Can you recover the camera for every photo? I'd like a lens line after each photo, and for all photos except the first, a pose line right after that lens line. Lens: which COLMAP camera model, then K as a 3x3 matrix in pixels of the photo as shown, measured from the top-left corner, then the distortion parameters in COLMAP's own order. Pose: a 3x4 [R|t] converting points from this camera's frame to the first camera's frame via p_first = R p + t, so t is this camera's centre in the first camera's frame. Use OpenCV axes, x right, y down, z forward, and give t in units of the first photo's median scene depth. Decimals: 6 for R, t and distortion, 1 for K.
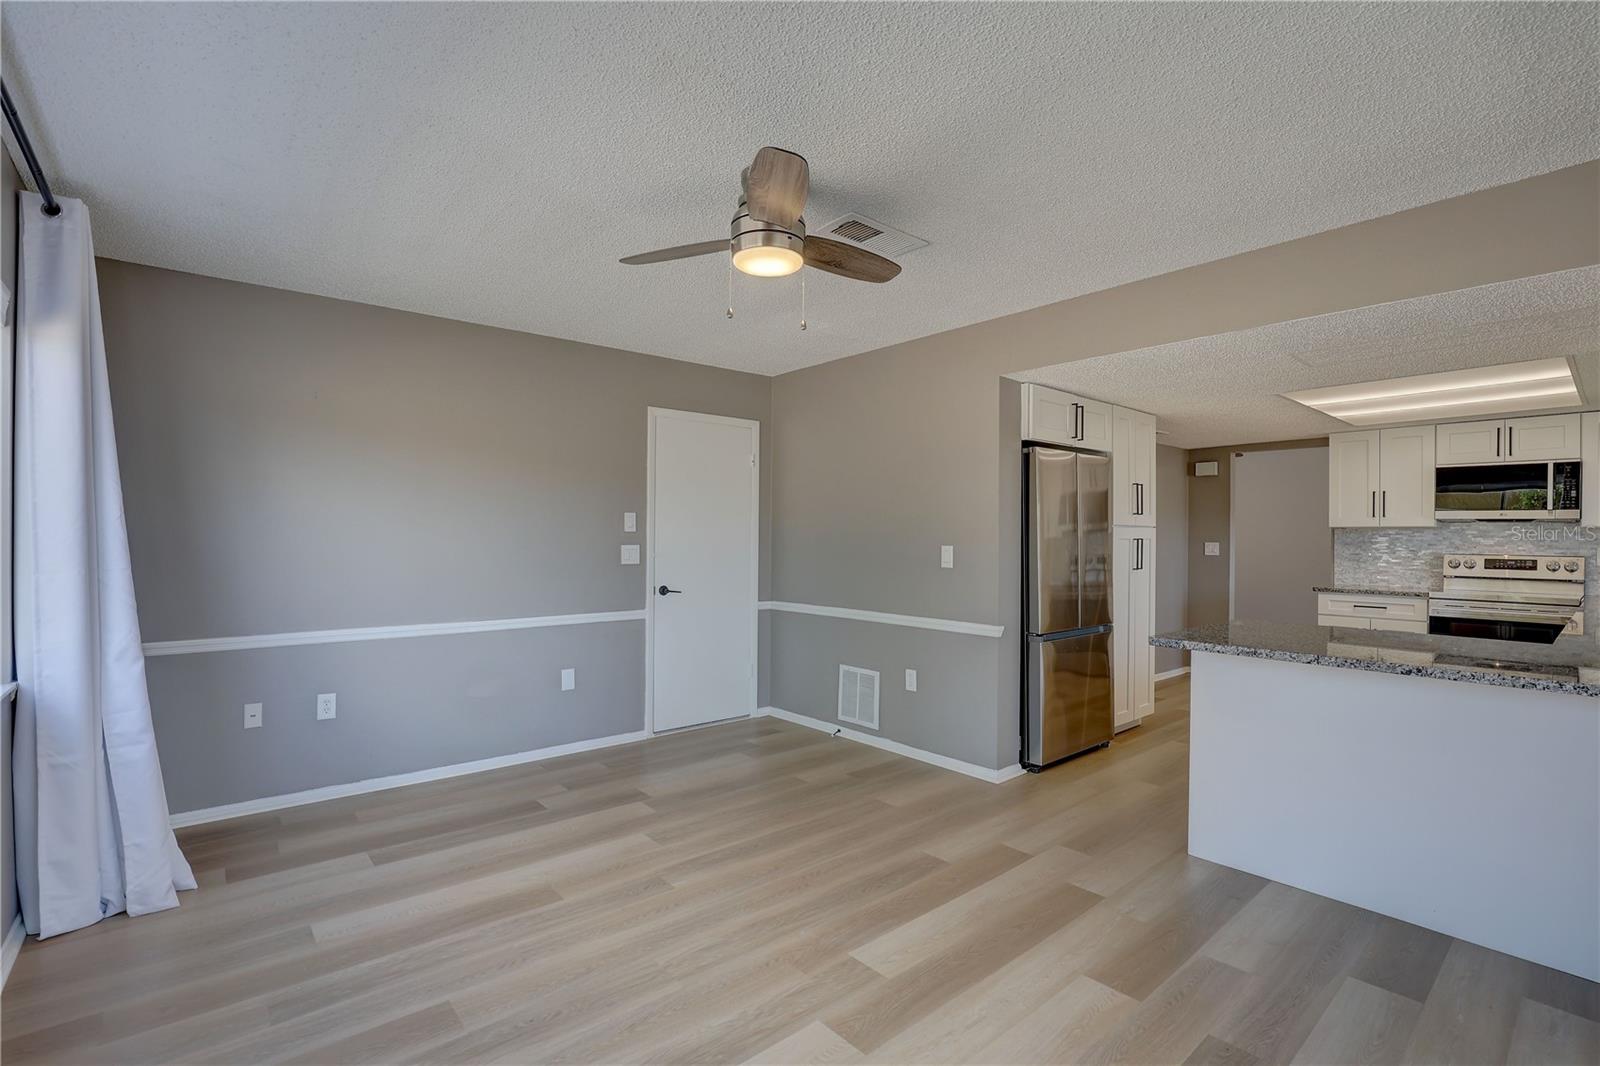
lens RADIAL K [[734.6, 0, 807.4], [0, 734.6, 537.8], [0, 0, 1]] dist [-0.041648, 0.010348]
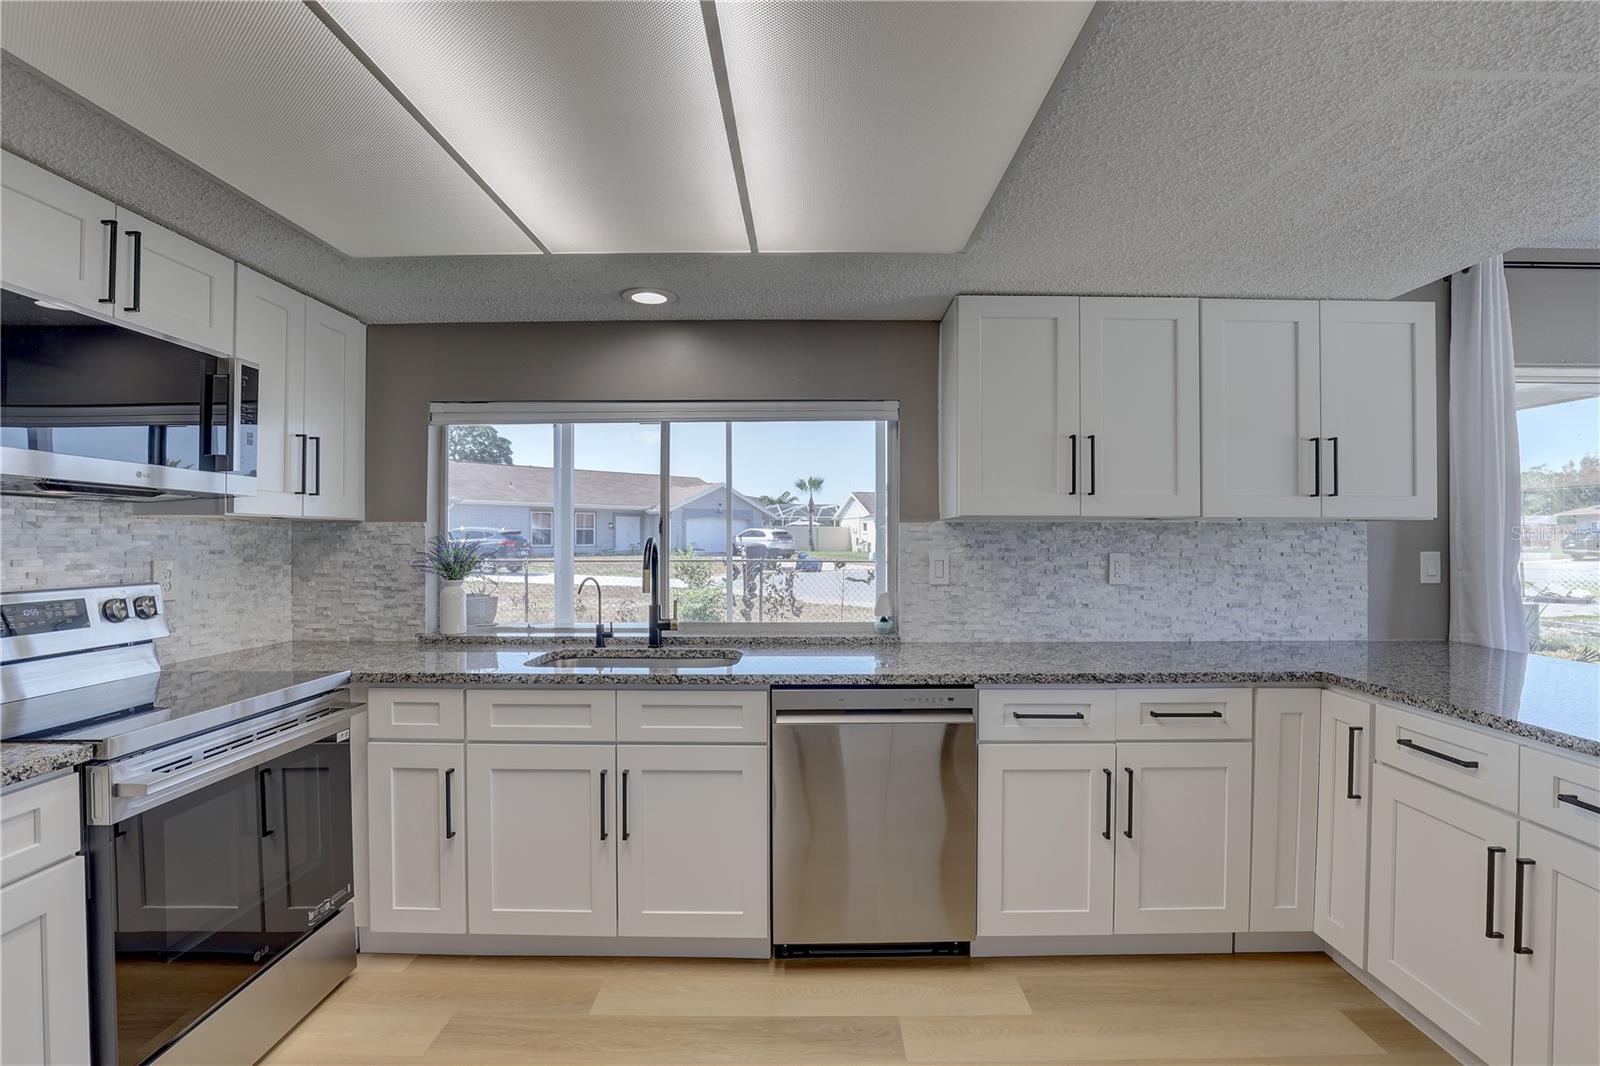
lens RADIAL K [[730.6, 0, 809.2], [0, 730.6, 538.5], [0, 0, 1]] dist [-0.037193, 0.007101]
pose [[-0.757954, -0.005391, 0.652286, 0.501324], [-0.001507, 0.999978, 0.006514, -0.003991], [-0.652307, 0.003954, -0.757945, 1.059873]]
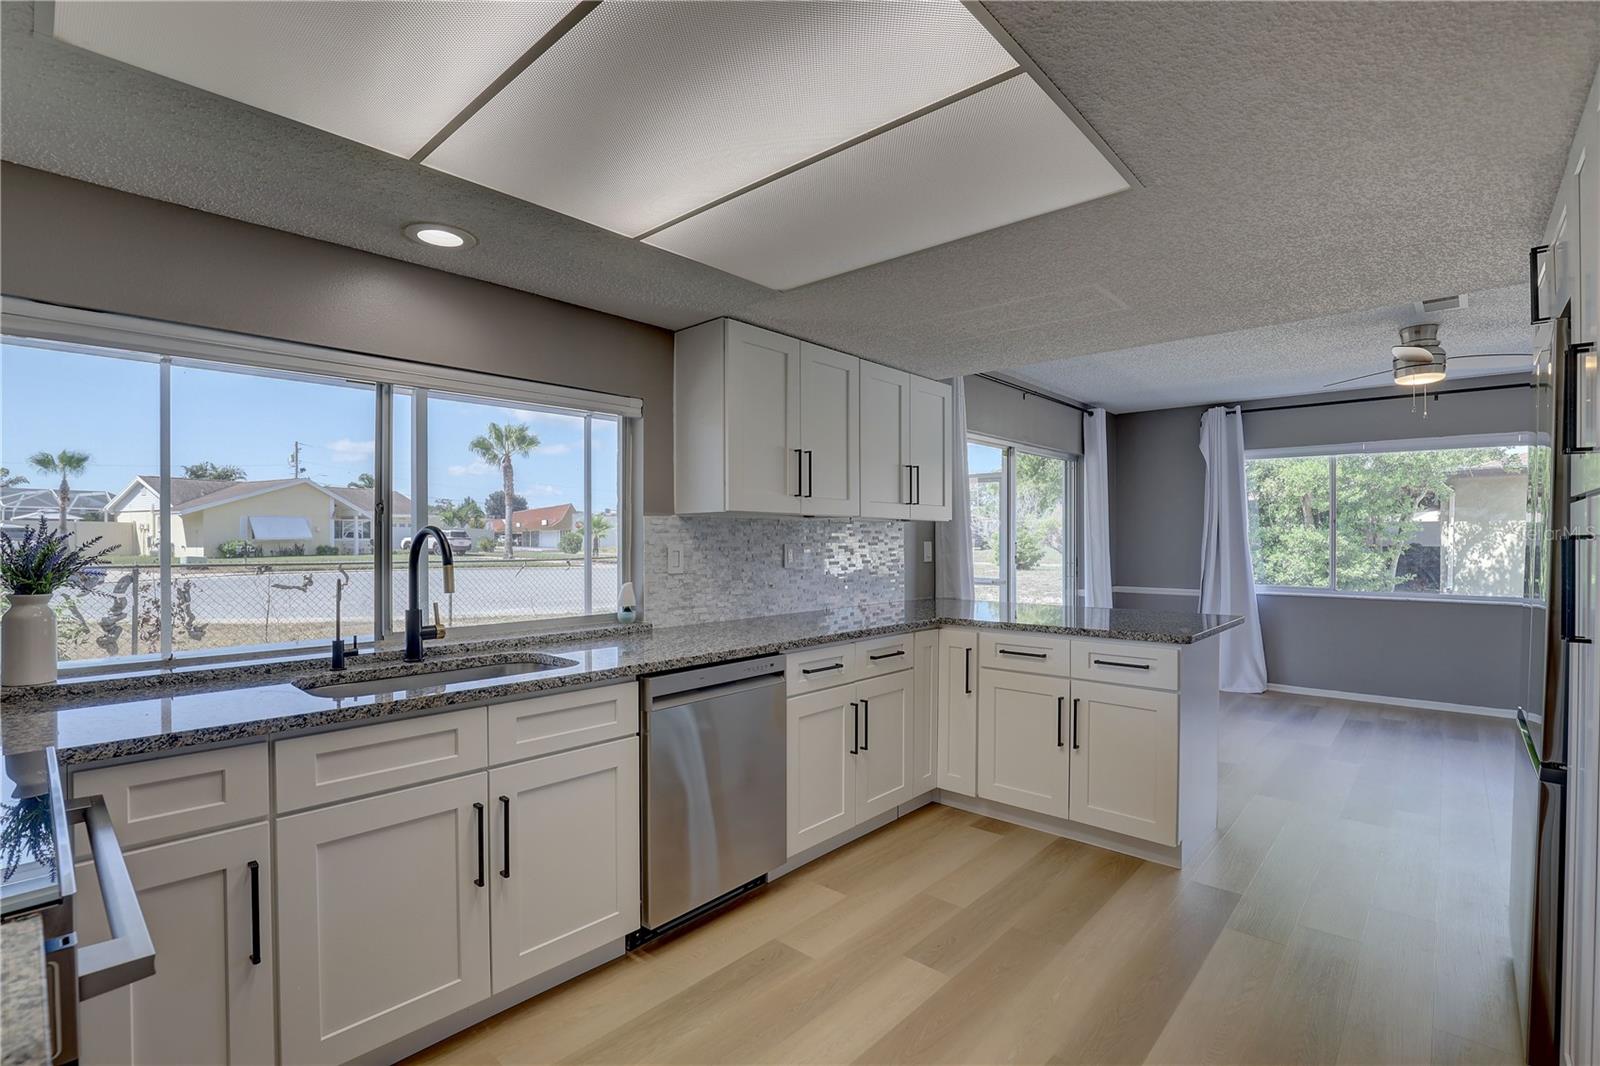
lens RADIAL K [[730.6, 0, 809.2], [0, 730.6, 538.5], [0, 0, 1]] dist [-0.037193, 0.007101]
pose [[-0.991557, -0.004819, -0.129585, 0.762374], [-0.005284, 0.999981, 0.003250, 0.003149], [0.129567, 0.003907, -0.991563, 1.191751]]
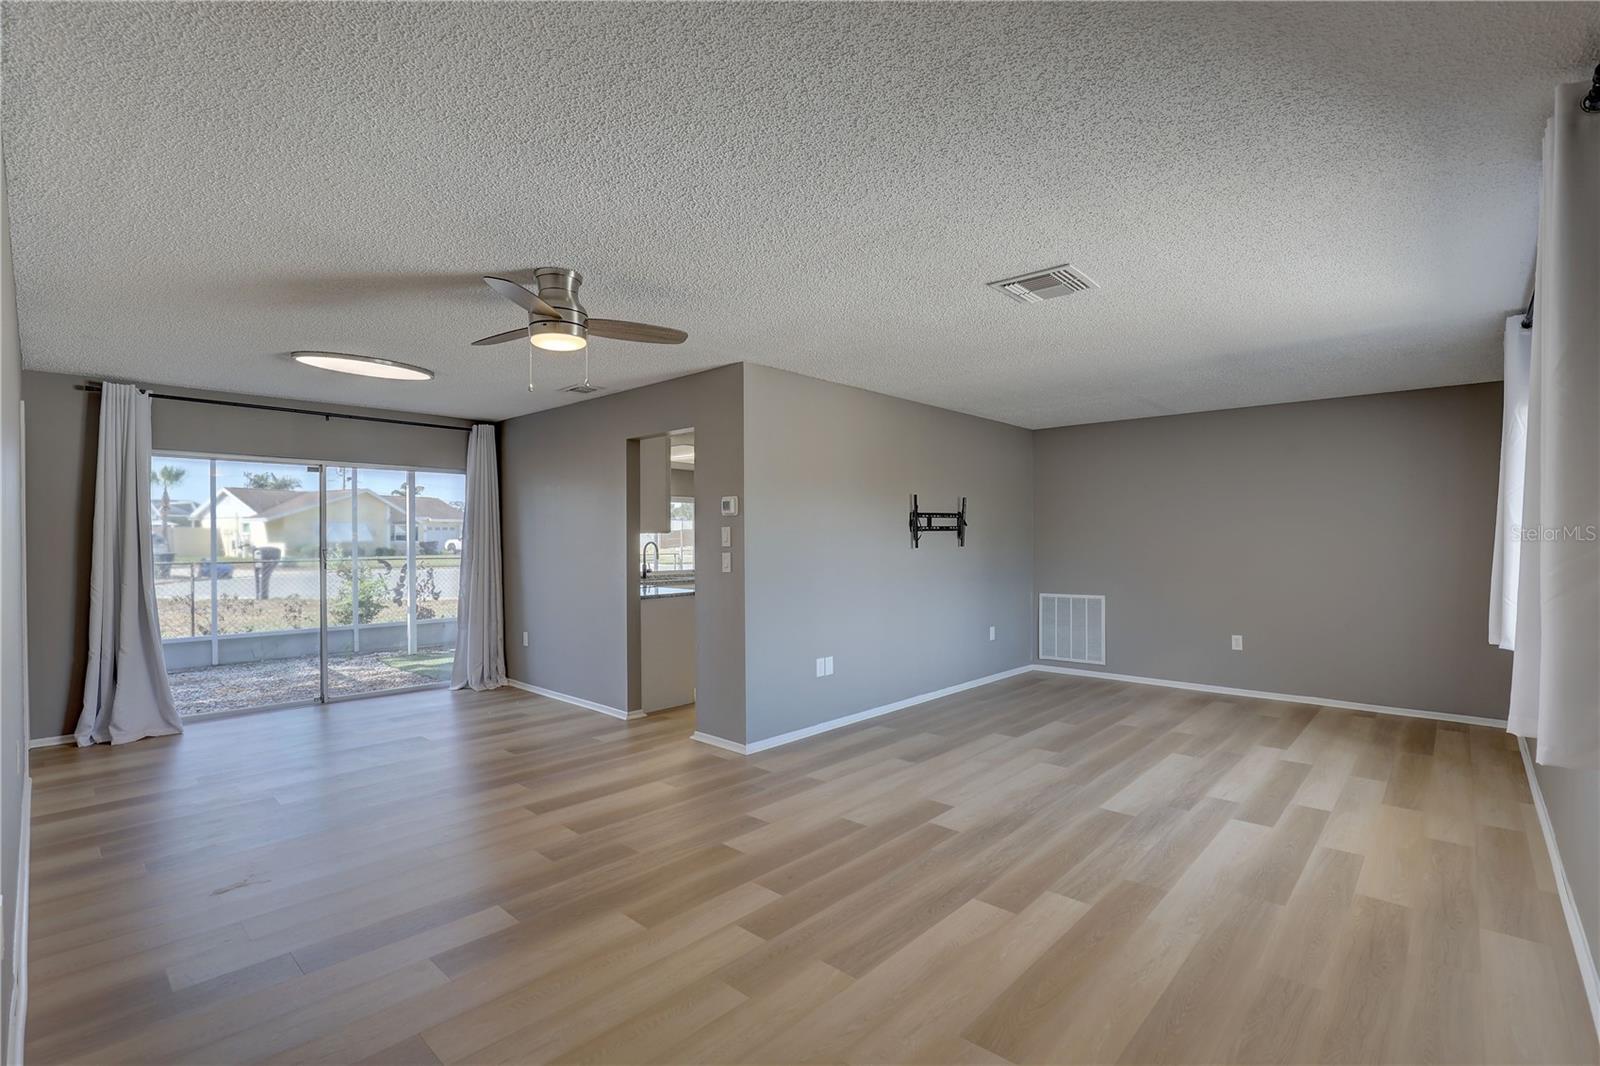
lens RADIAL K [[730.6, 0, 809.2], [0, 730.6, 538.5], [0, 0, 1]] dist [-0.037193, 0.007101]
pose [[-0.993114, -0.002073, -0.117129, 0.770785], [-0.002377, 0.999994, 0.002456, -0.013738], [0.117124, 0.002717, -0.993114, 2.376911]]
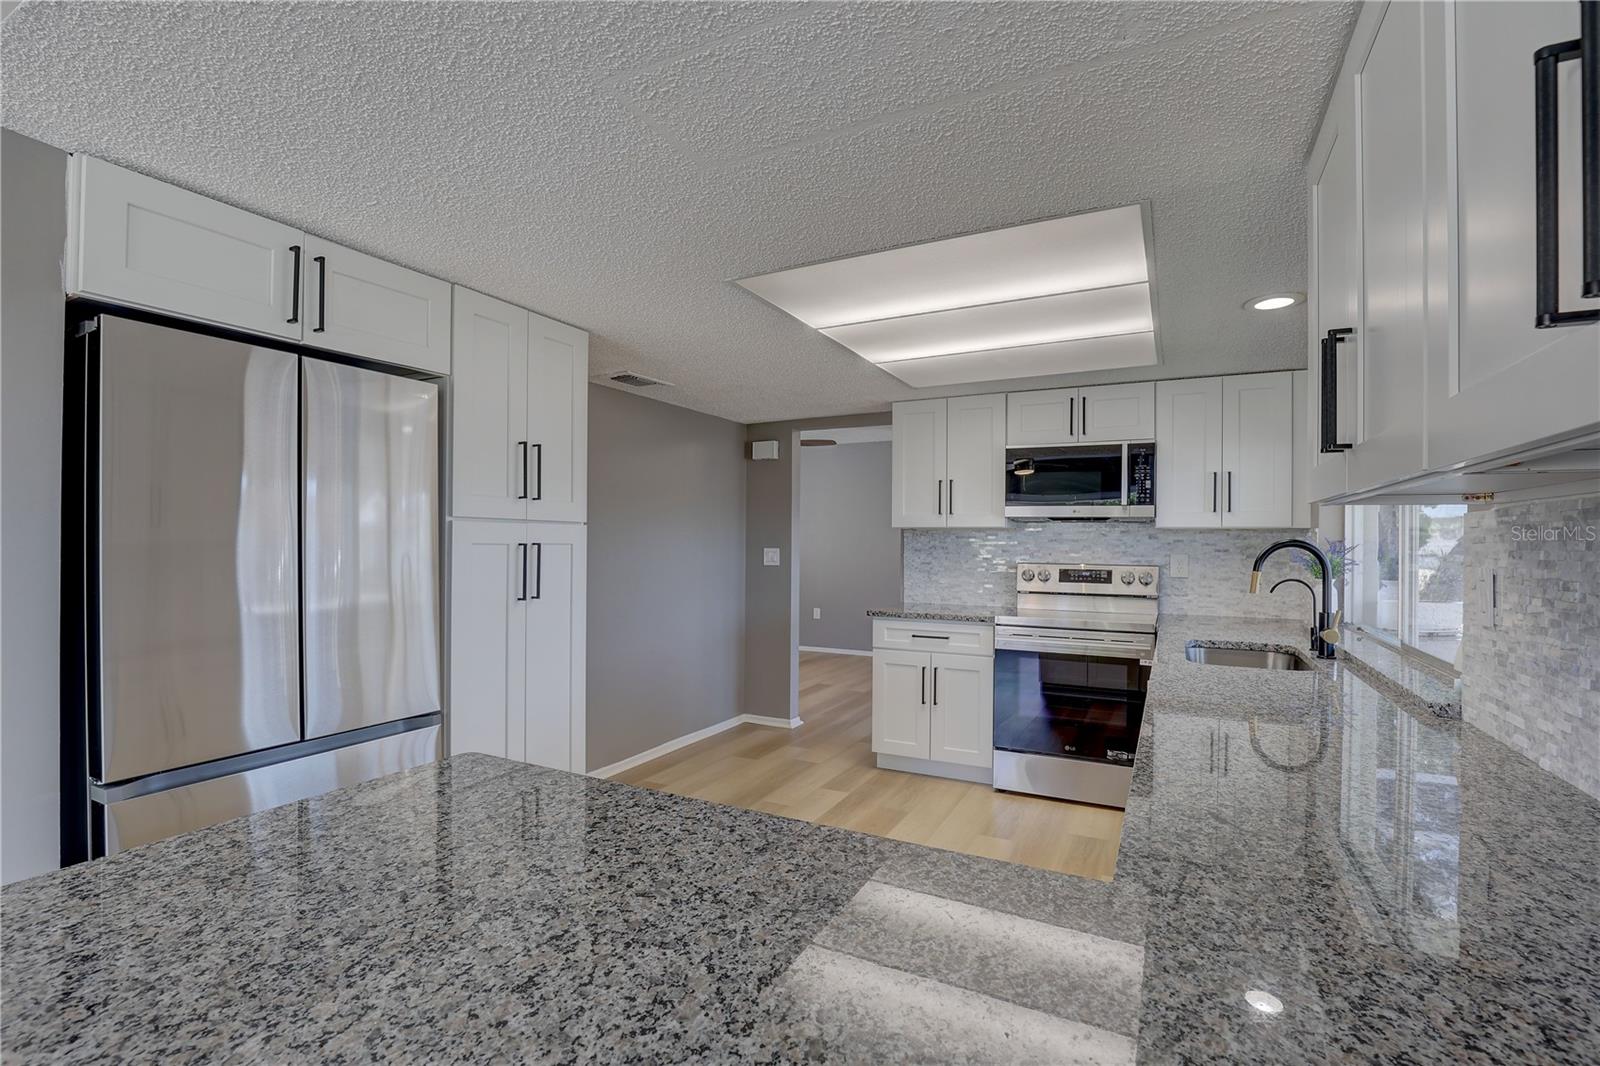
lens RADIAL K [[730.6, 0, 809.2], [0, 730.6, 538.5], [0, 0, 1]] dist [-0.037193, 0.007101]
pose [[0.922740, 0.001888, 0.385418, 0.418639], [0.000025, 0.999988, -0.004959, -0.000032], [-0.385422, 0.004586, 0.922729, 0.398111]]
